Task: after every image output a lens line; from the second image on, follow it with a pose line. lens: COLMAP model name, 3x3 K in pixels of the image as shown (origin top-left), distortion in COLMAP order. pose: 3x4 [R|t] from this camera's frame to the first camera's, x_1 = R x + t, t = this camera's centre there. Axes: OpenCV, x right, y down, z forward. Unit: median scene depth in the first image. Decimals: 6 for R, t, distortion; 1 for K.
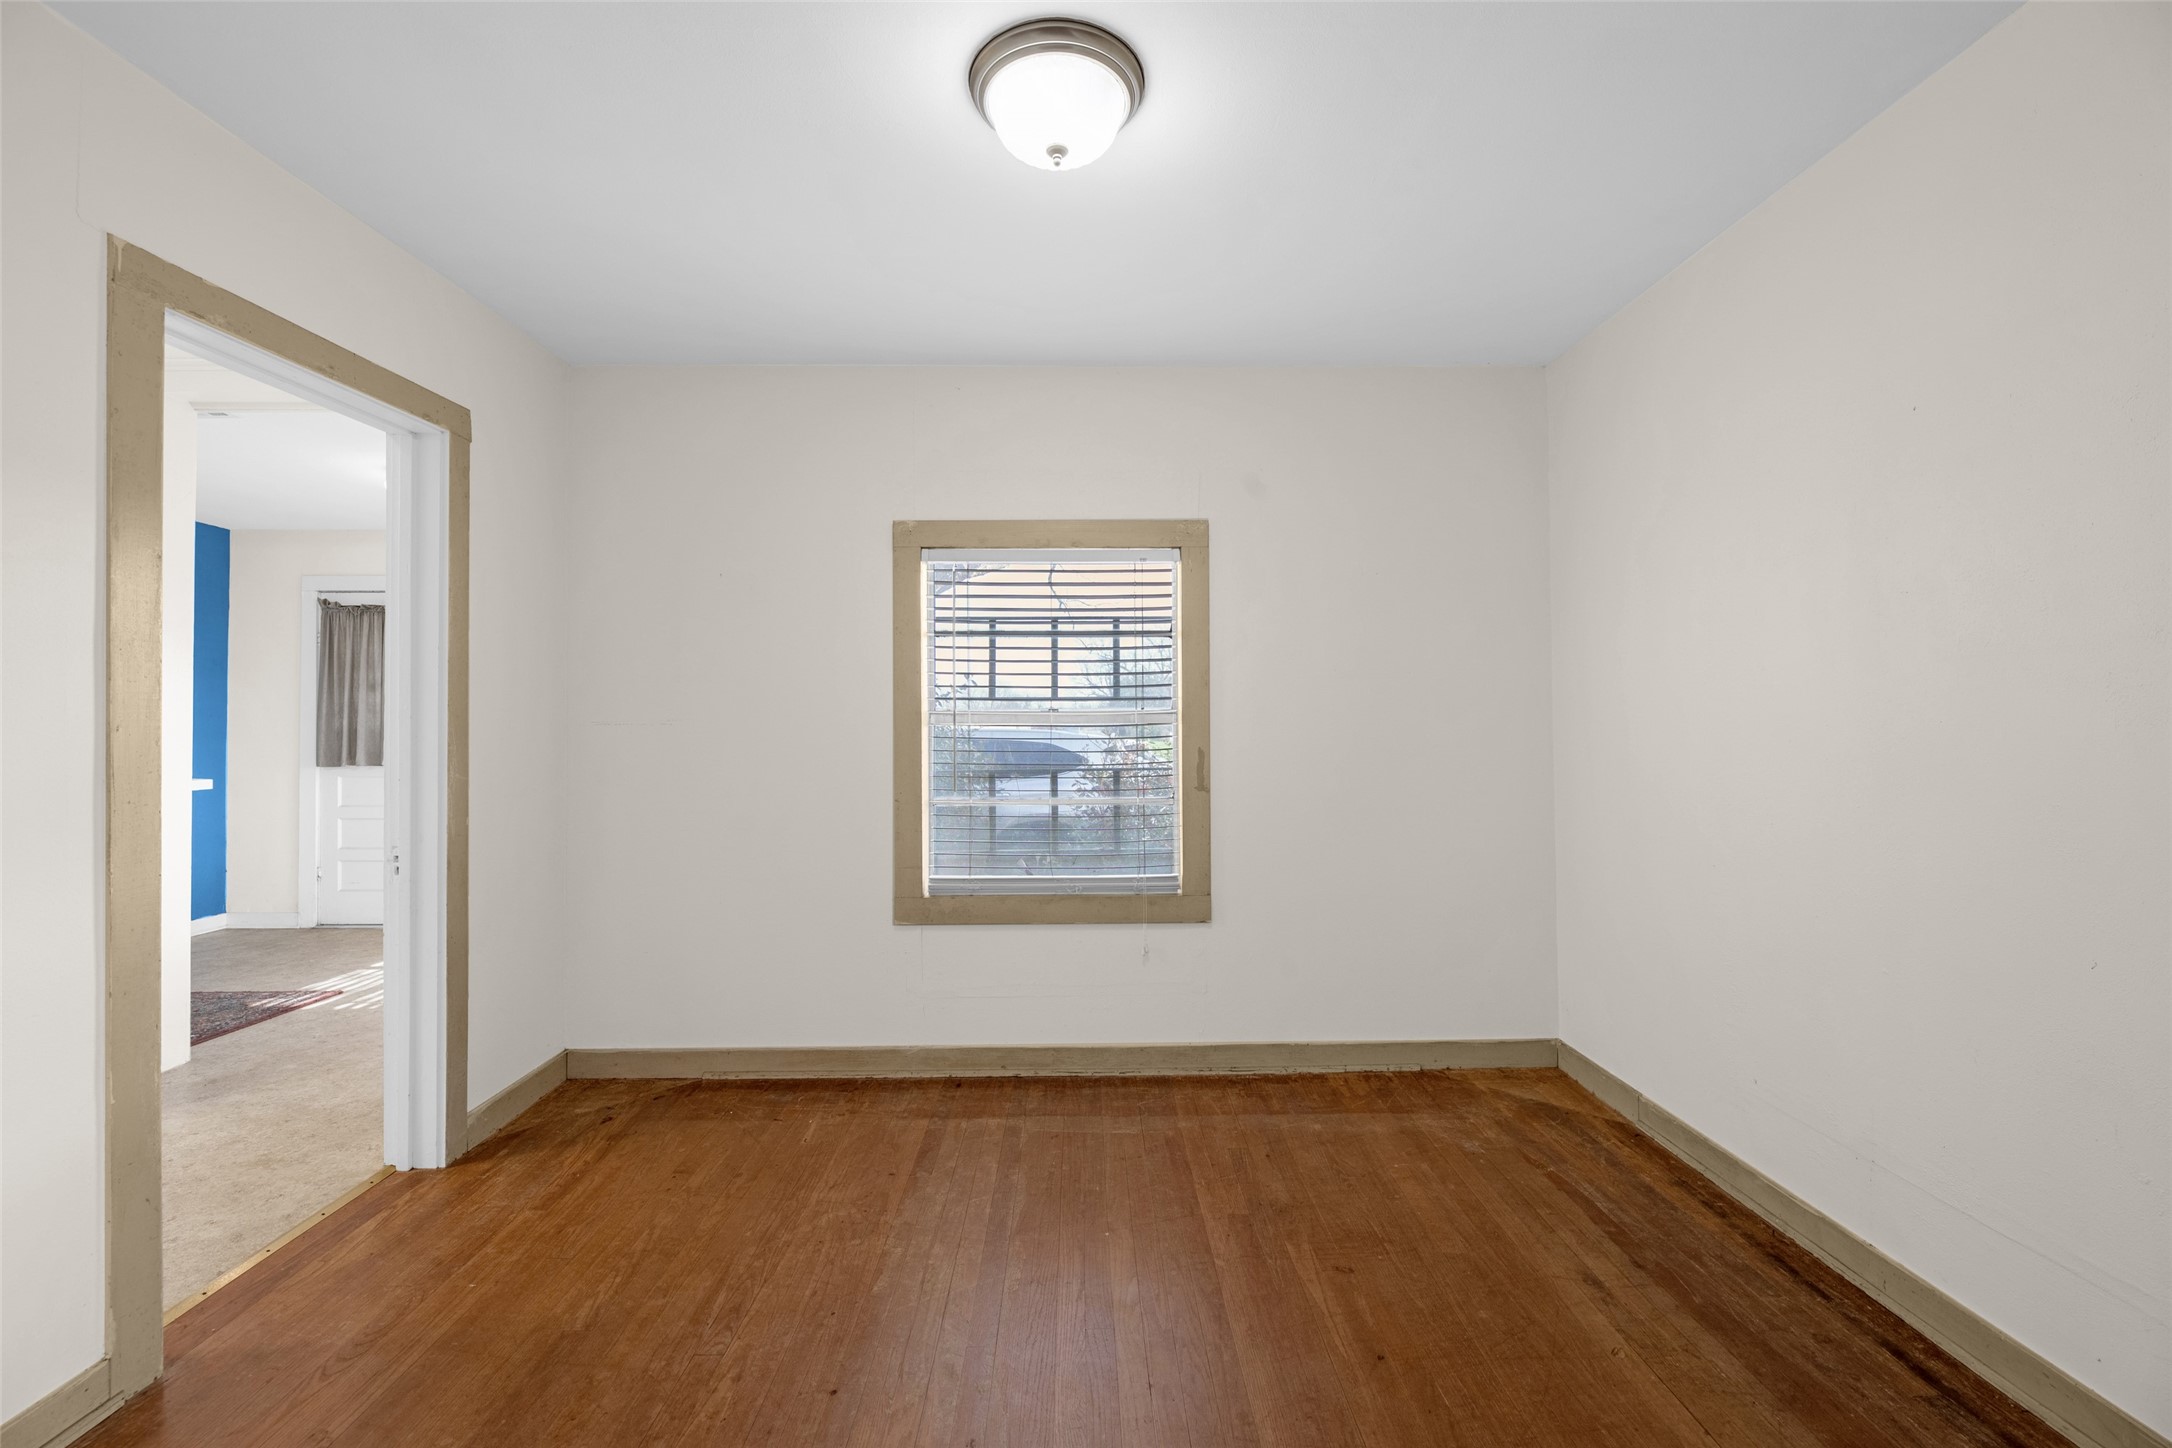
lens RADIAL K [[902.9, 0, 1087.0], [0, 902.9, 713.5], [0, 0, 1]] dist [-0.000110, -0.001136]
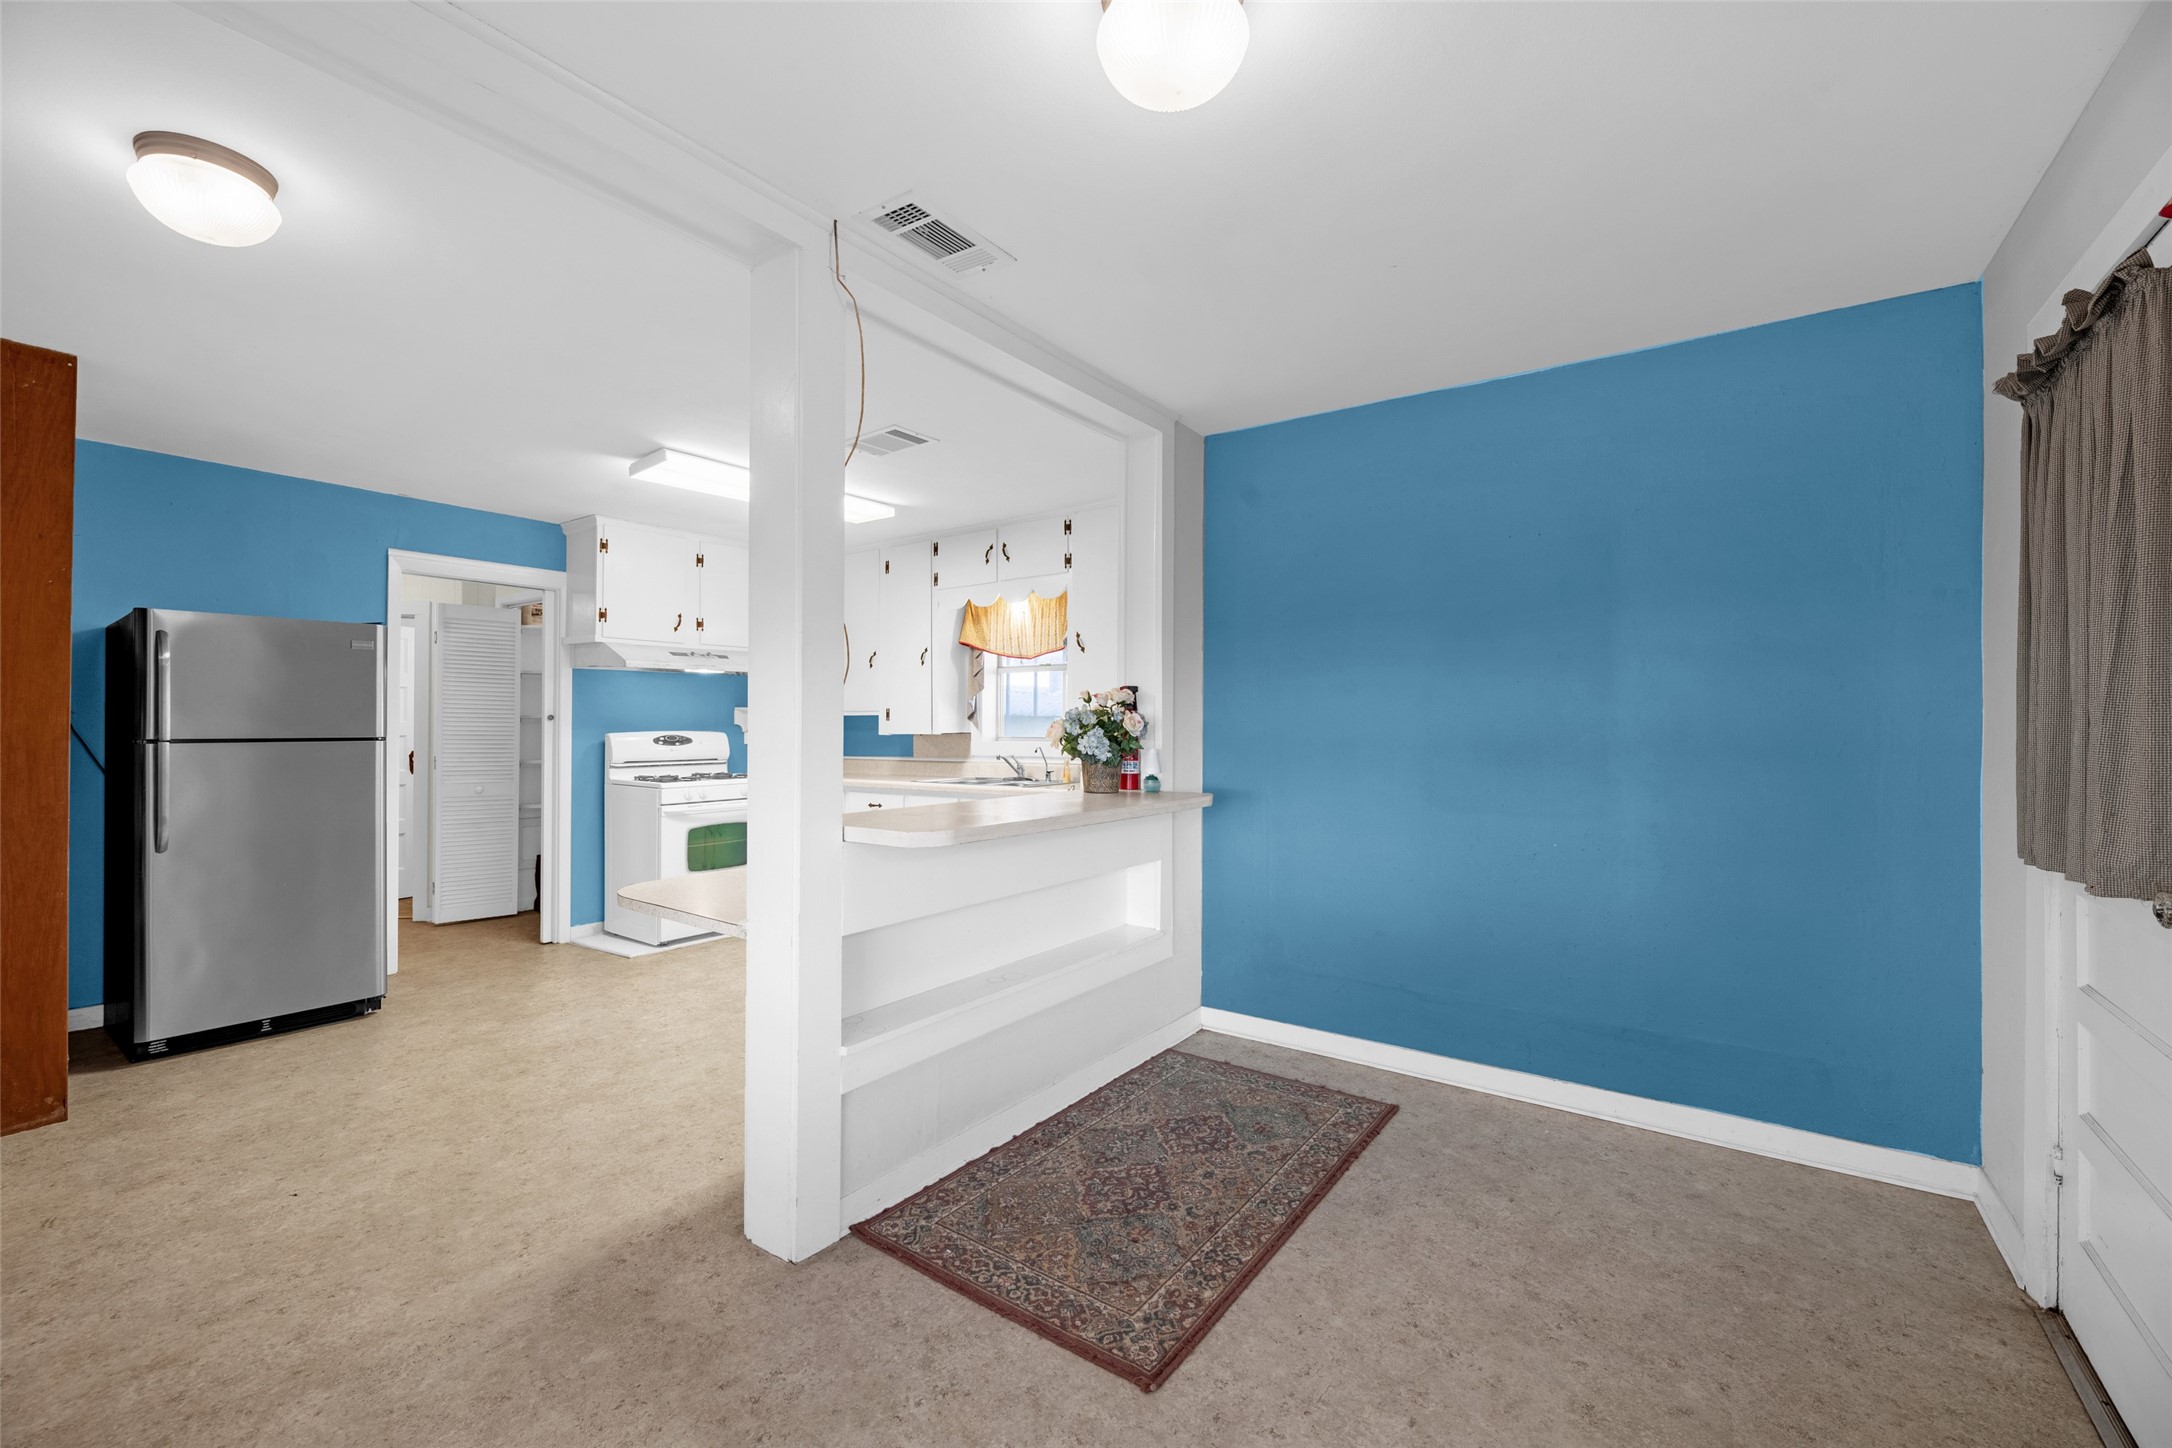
lens RADIAL K [[902.9, 0, 1085.5], [0, 902.9, 723.0], [0, 0, 1]] dist [-0.000110, -0.001136]
pose [[-0.587632, 0.002799, -0.809123, -0.735676], [0.010683, 0.999934, -0.004300, 0.002656], [0.809058, -0.011171, -0.587623, 1.915516]]
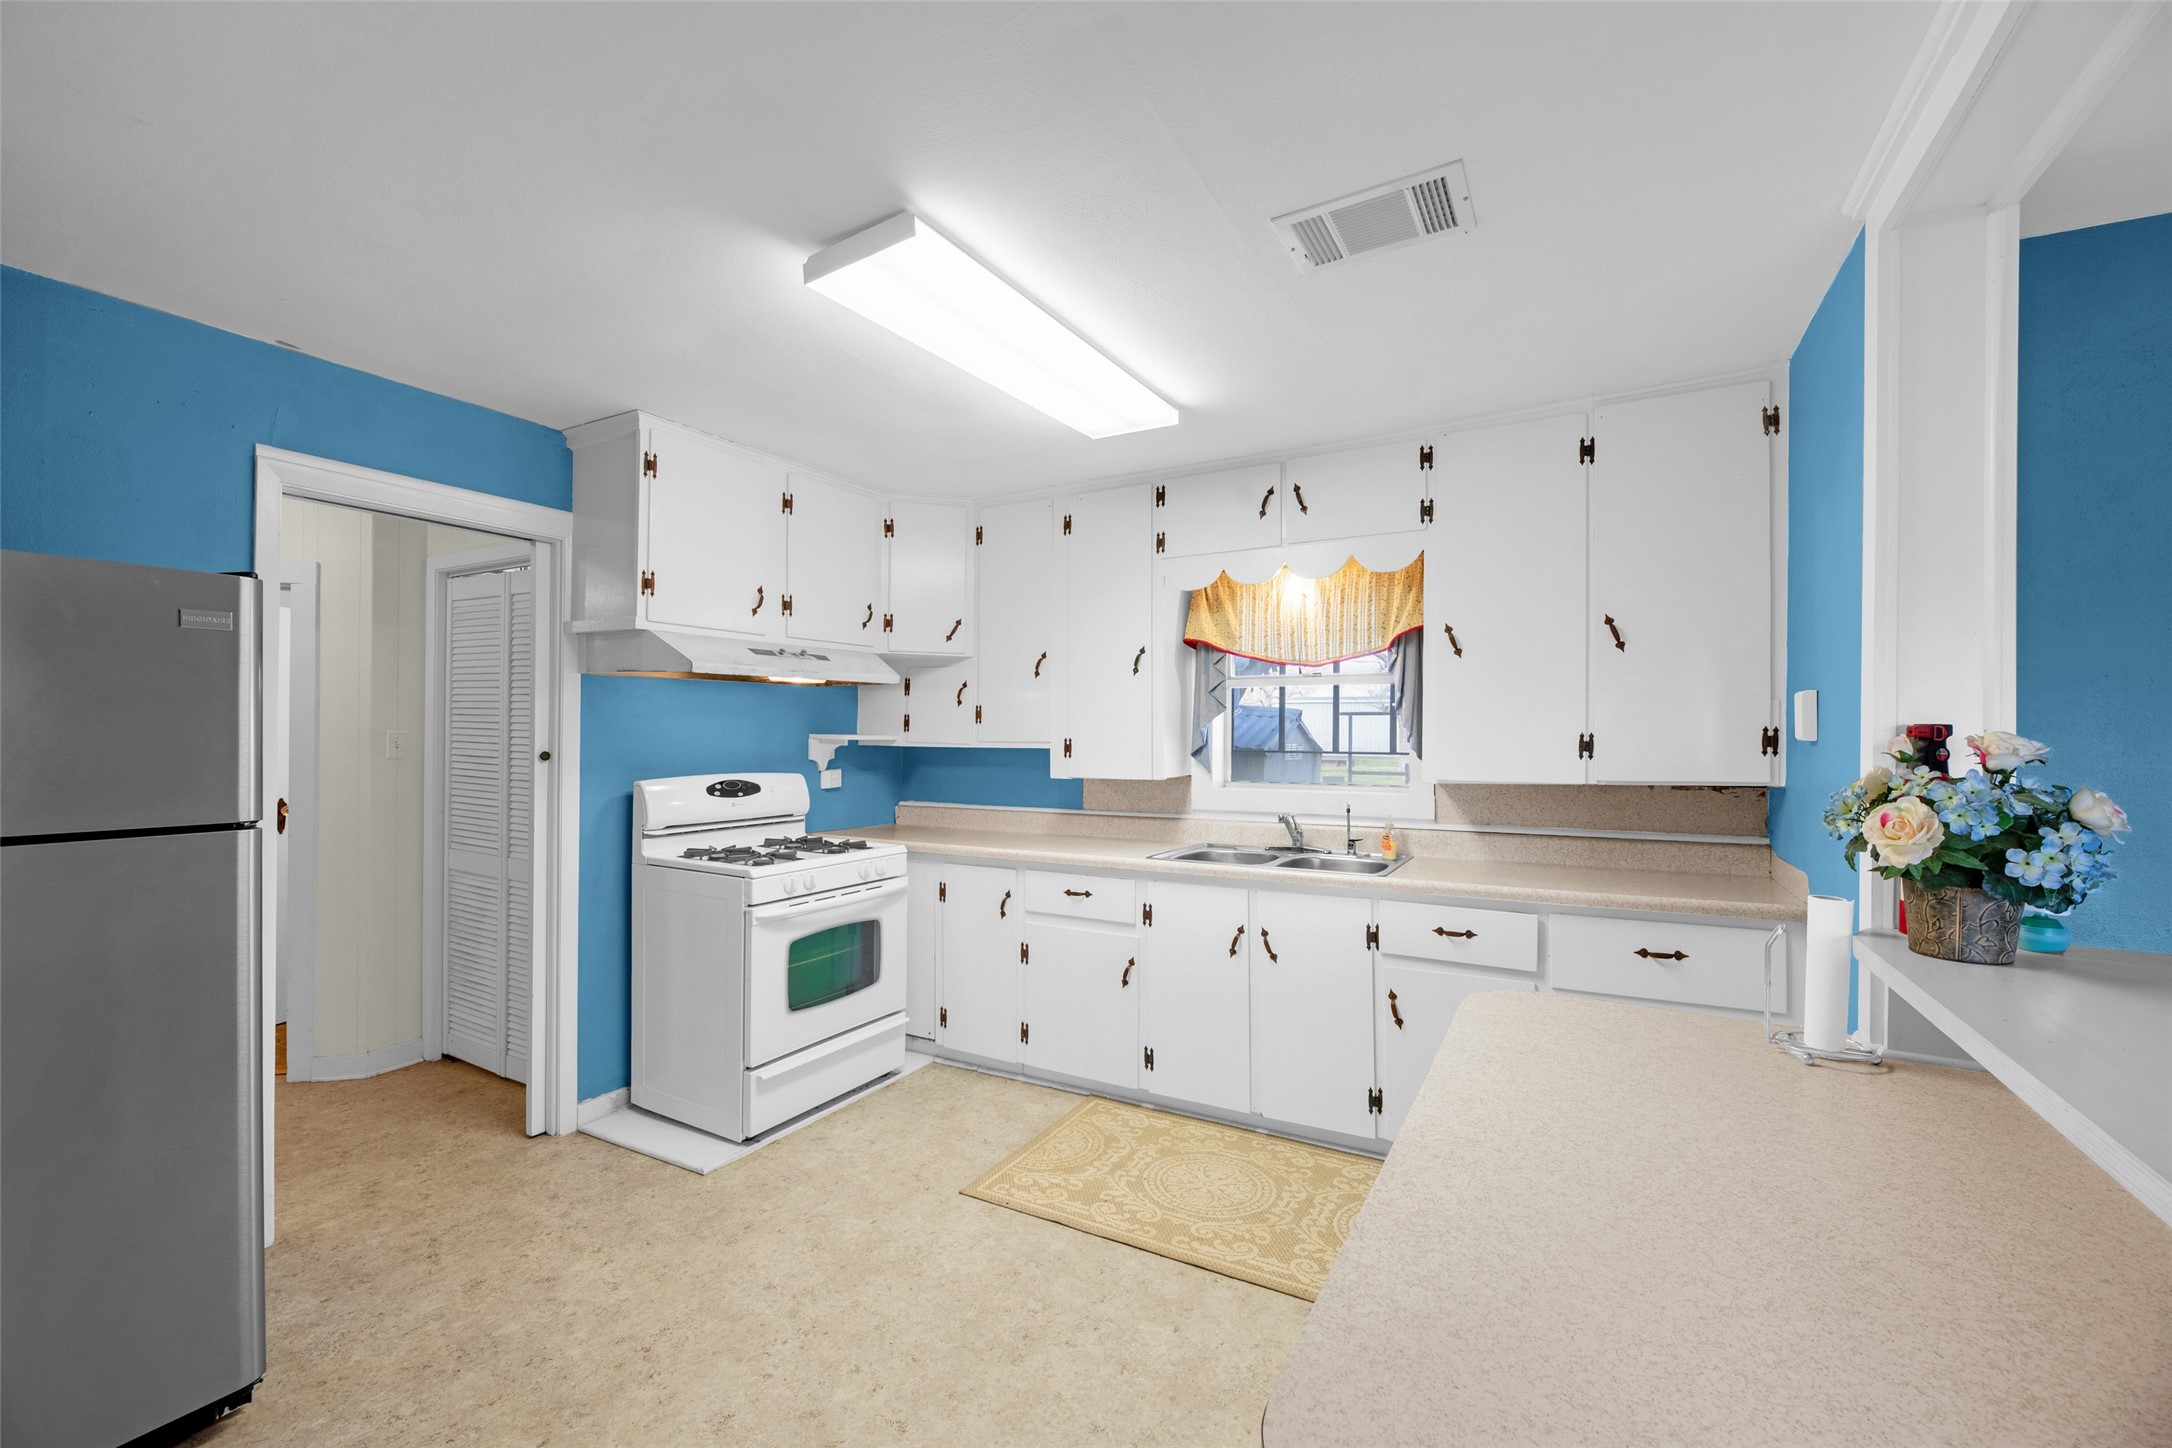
lens RADIAL K [[902.9, 0, 1075.6], [0, 902.9, 732.3], [0, 0, 1]] dist [-0.000110, -0.001136]
pose [[-0.503965, 0.003869, -0.863715, -0.984919], [0.007400, 0.999973, 0.000162, -0.057675], [0.863692, -0.006310, -0.503980, 0.975902]]
